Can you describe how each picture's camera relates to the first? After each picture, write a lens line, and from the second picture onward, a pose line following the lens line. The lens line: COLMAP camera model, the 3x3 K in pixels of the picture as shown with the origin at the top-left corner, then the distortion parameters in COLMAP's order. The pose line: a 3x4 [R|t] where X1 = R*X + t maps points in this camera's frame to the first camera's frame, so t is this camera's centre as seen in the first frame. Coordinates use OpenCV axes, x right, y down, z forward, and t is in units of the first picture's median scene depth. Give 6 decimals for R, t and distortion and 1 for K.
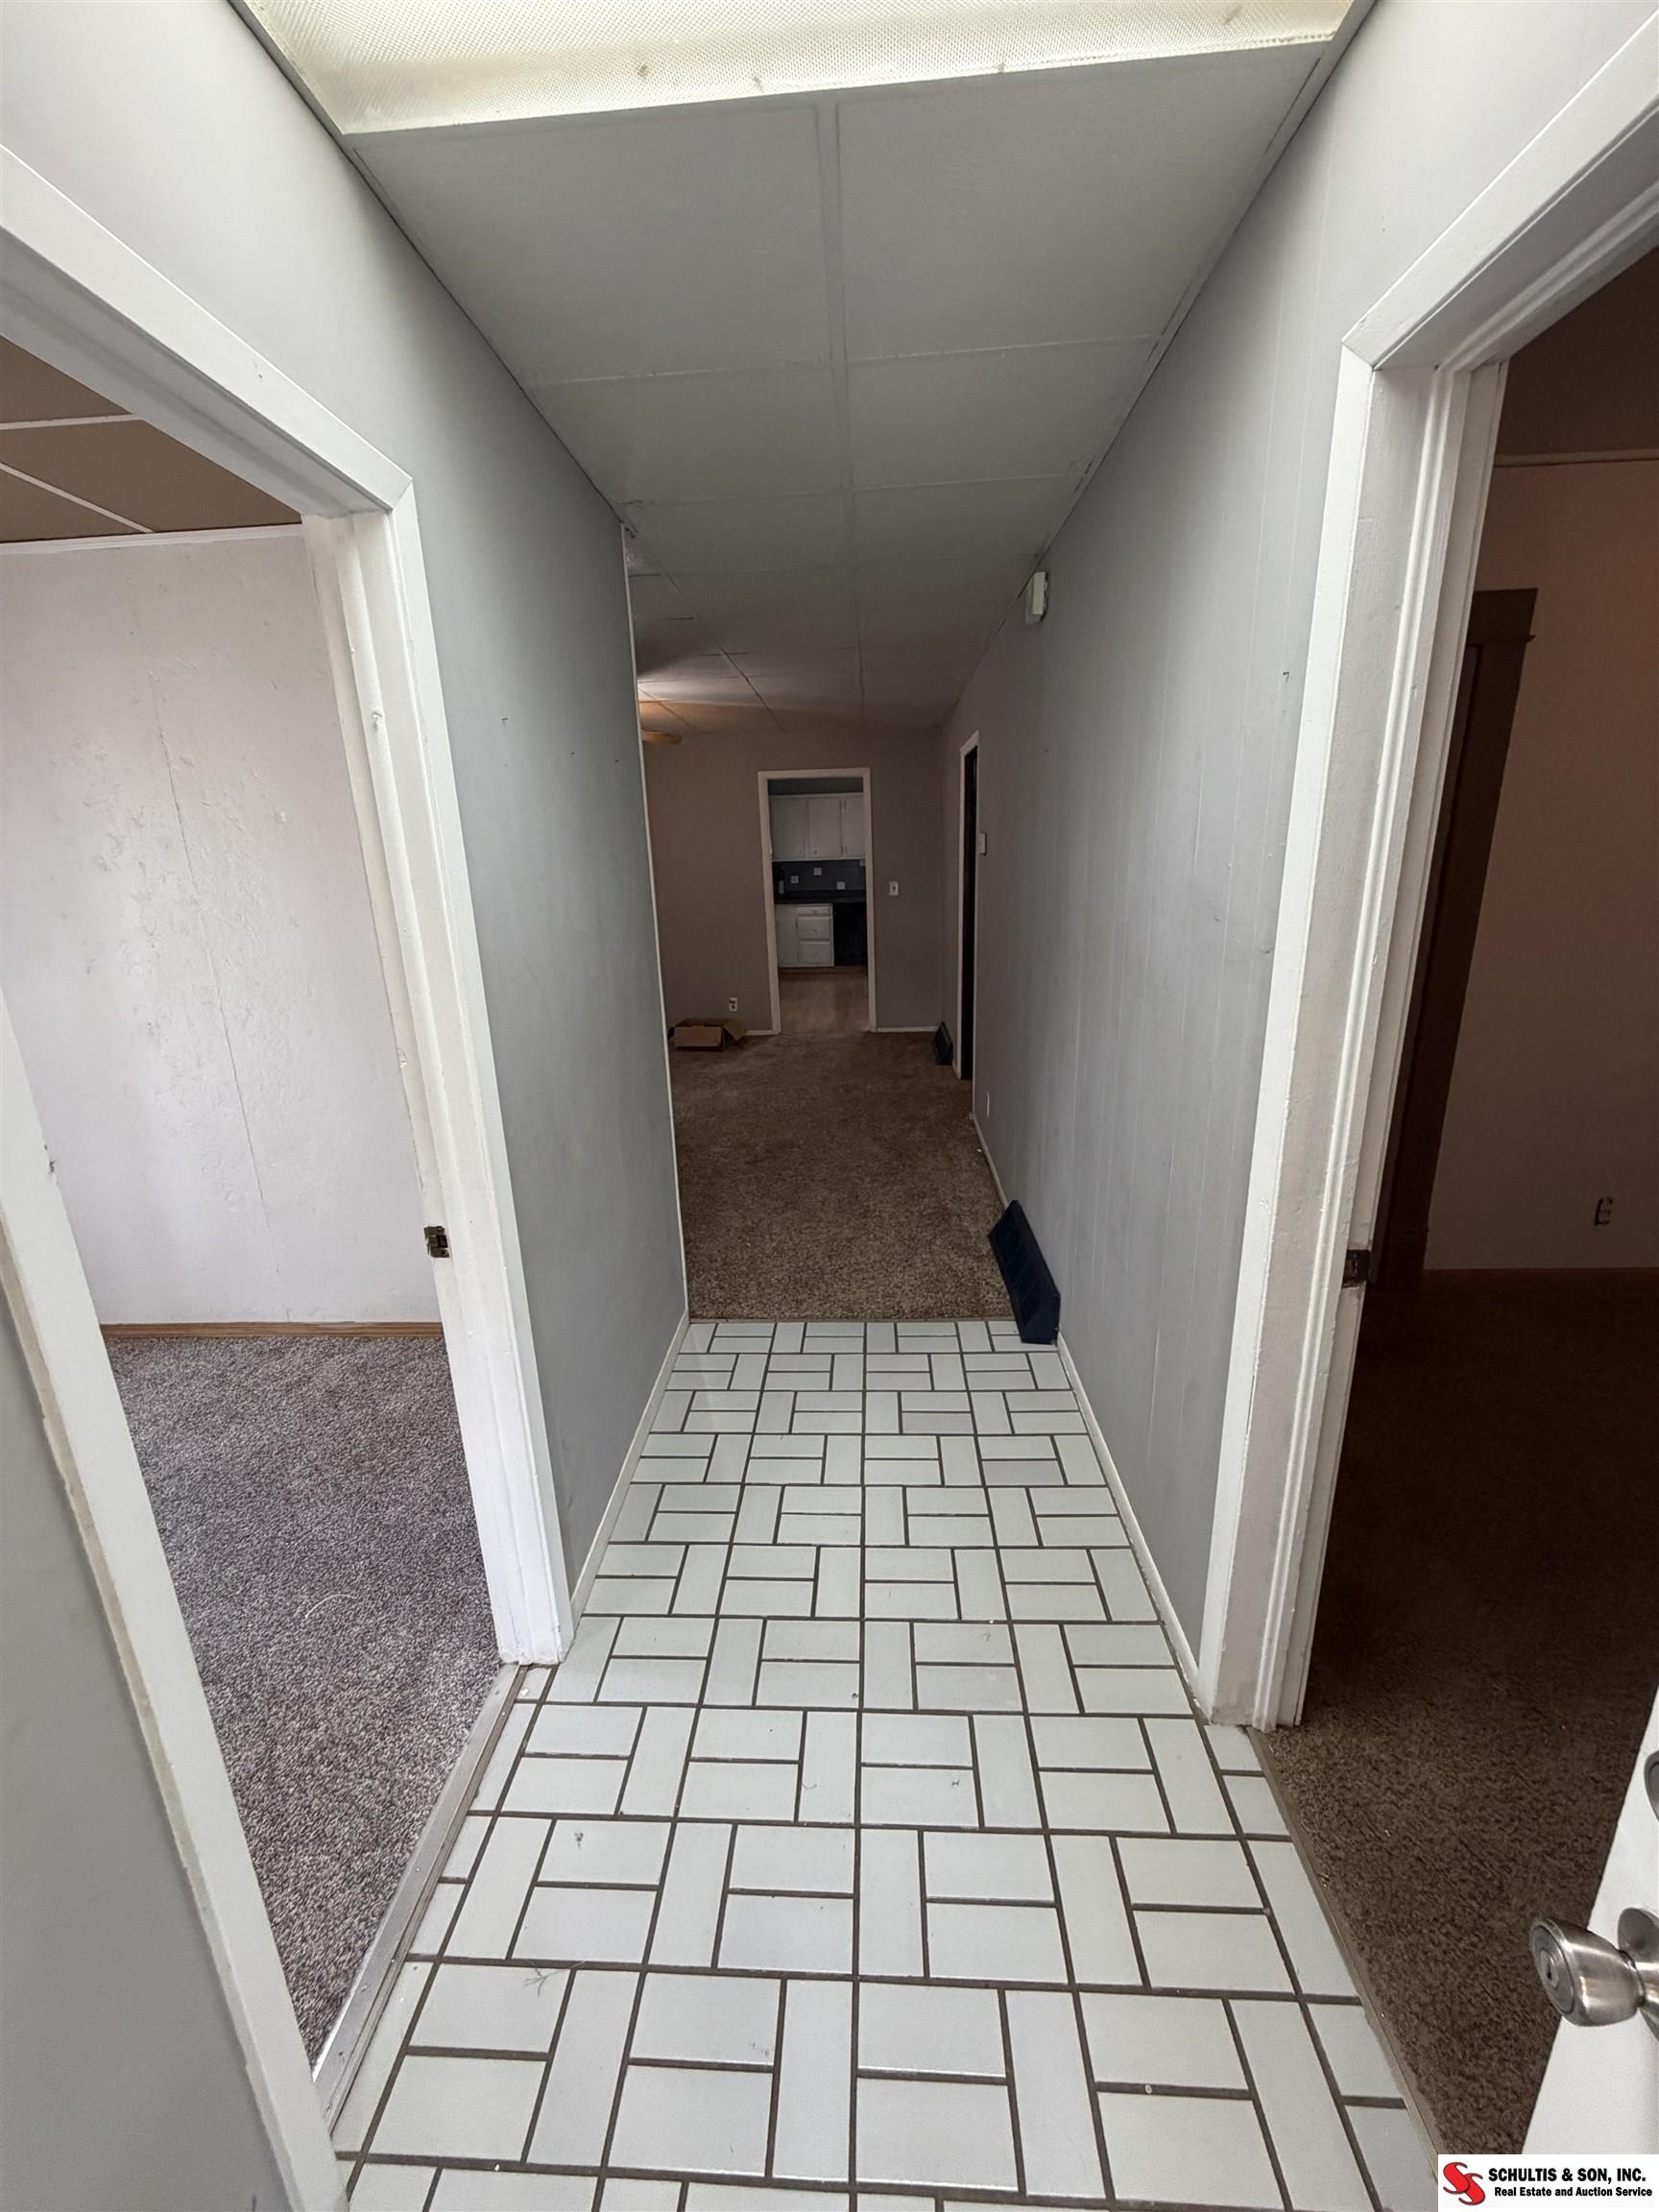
lens RADIAL K [[884.3, 0, 825.9], [0, 884.3, 1102.1], [0, 0, 1]] dist [0.002112, -0.000083]
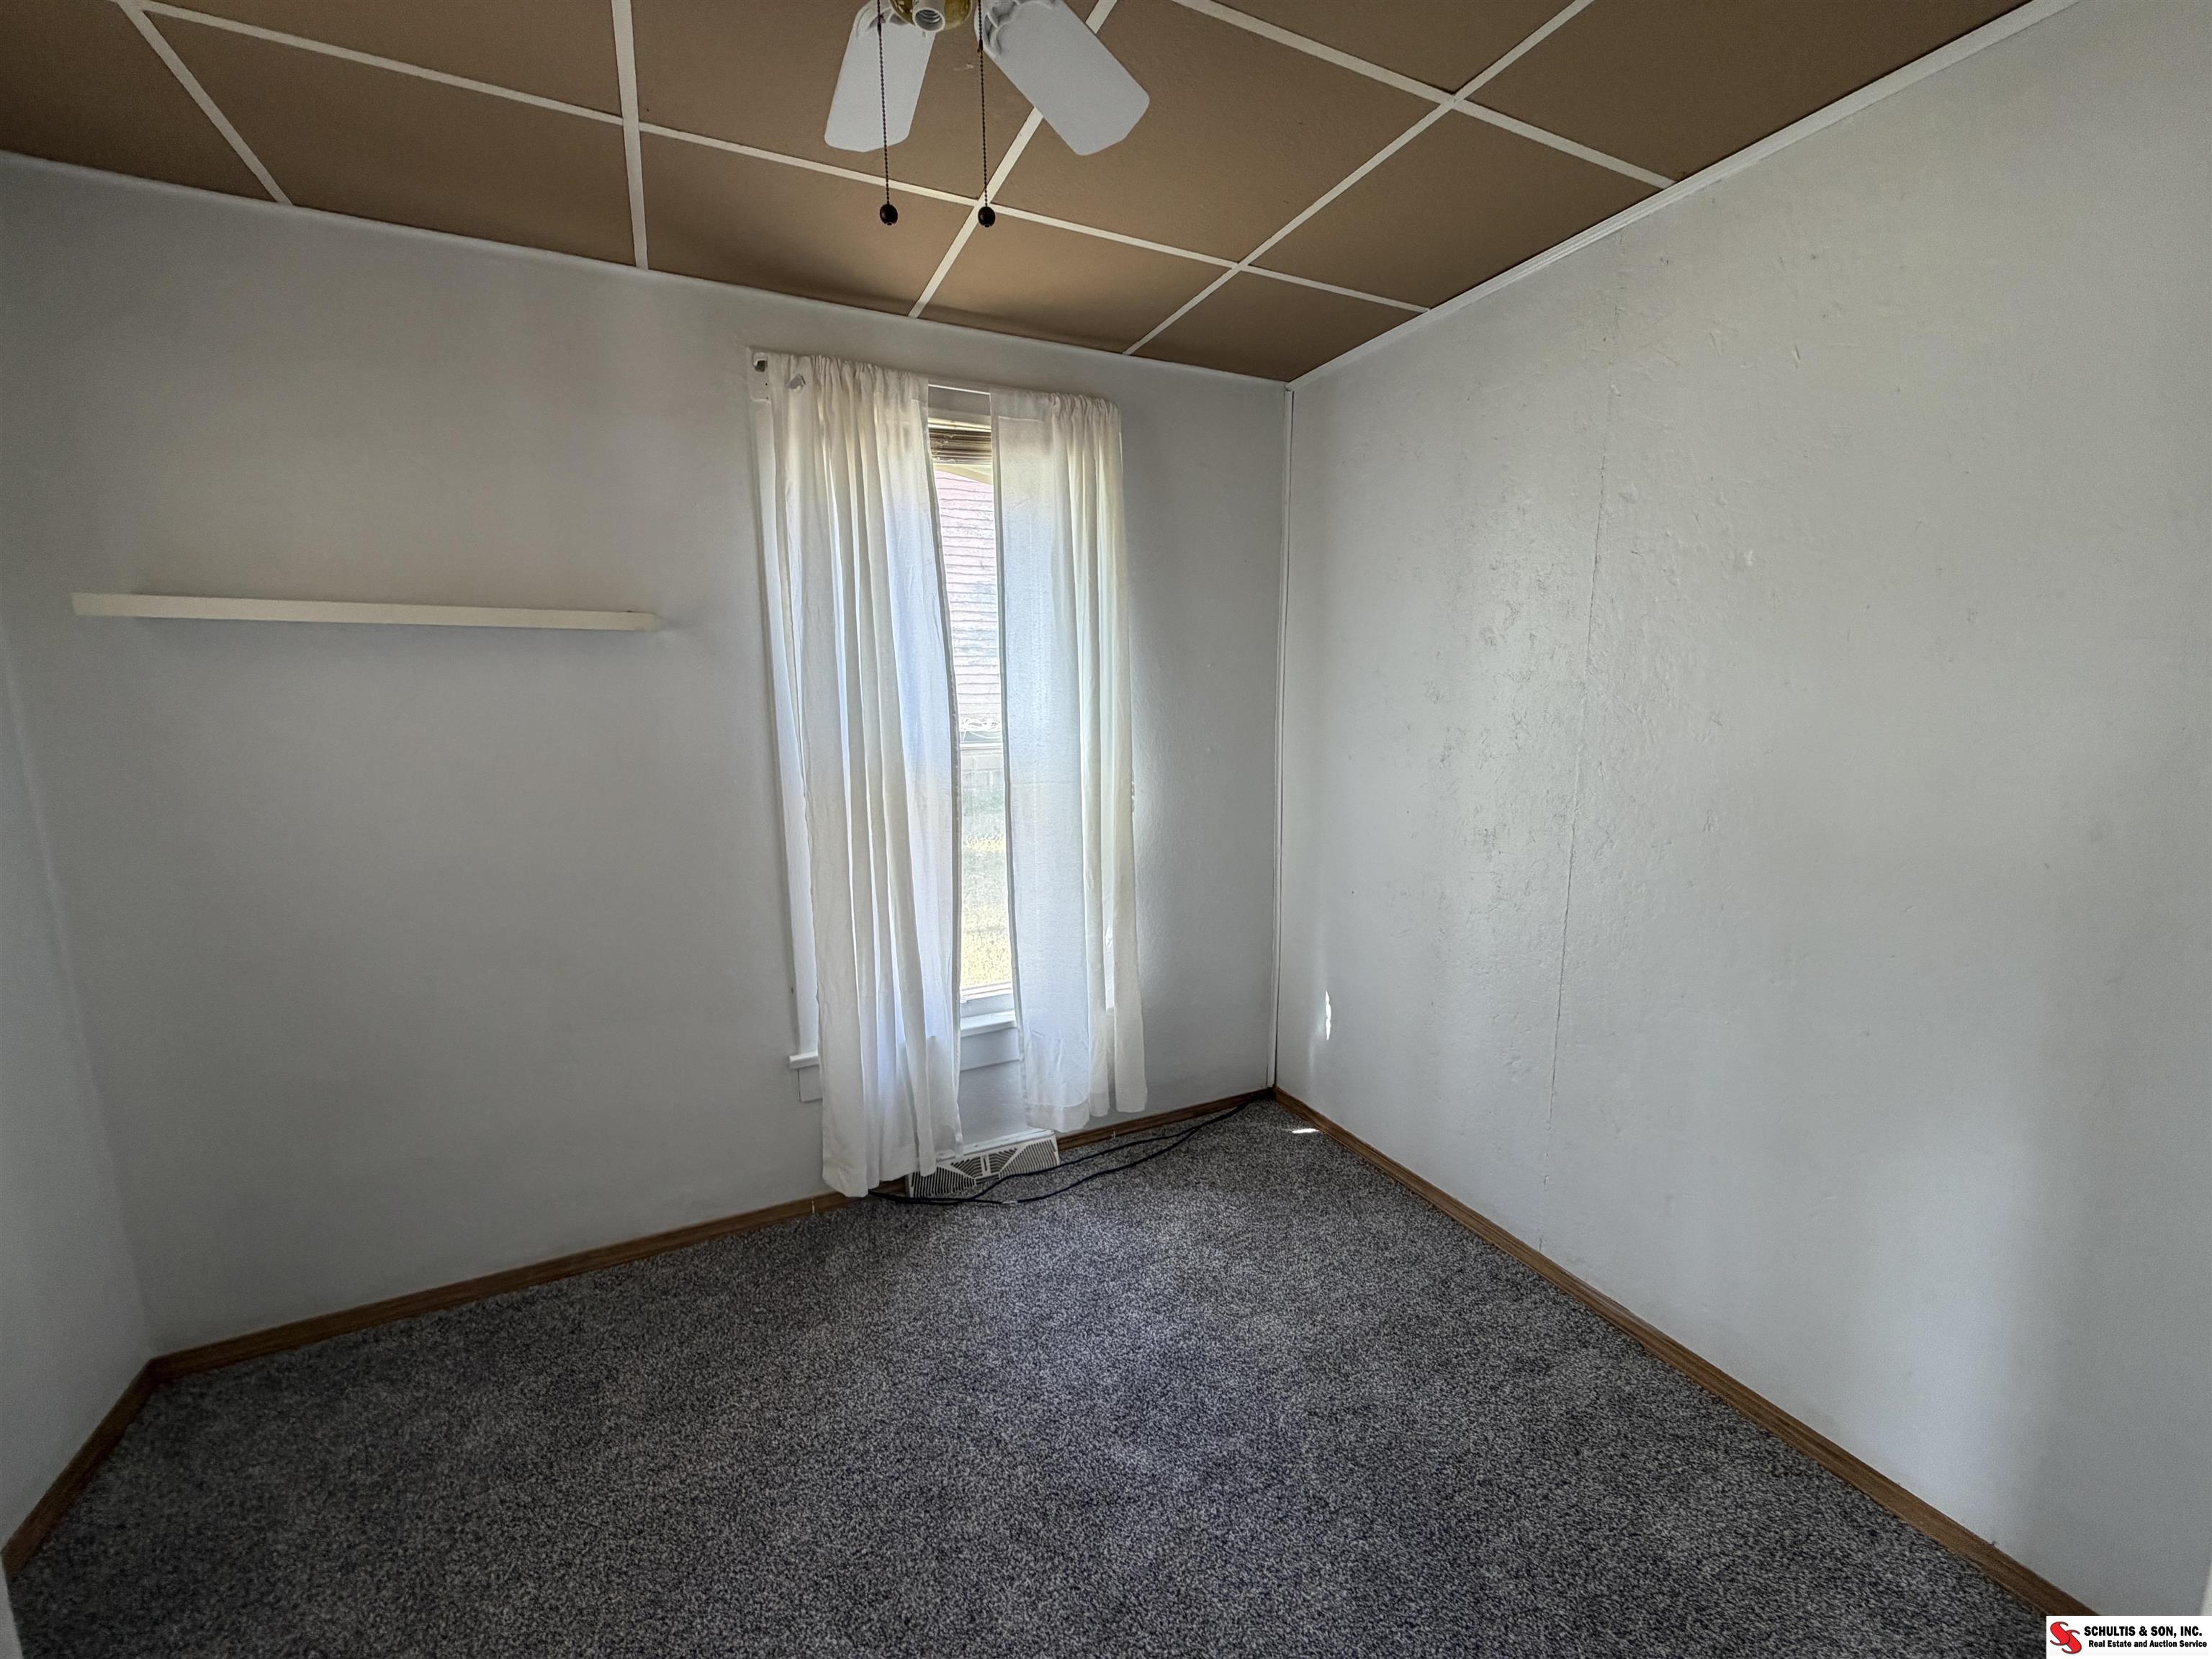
lens RADIAL K [[884.3, 0, 1107.7], [0, 884.3, 824.8], [0, 0, 1]] dist [0.002112, -0.000083]
pose [[0.490092, 0.164618, -0.855985, -0.240511], [-0.247571, 0.967852, 0.044385, -0.042779], [0.835774, 0.190165, 0.515091, 0.290264]]
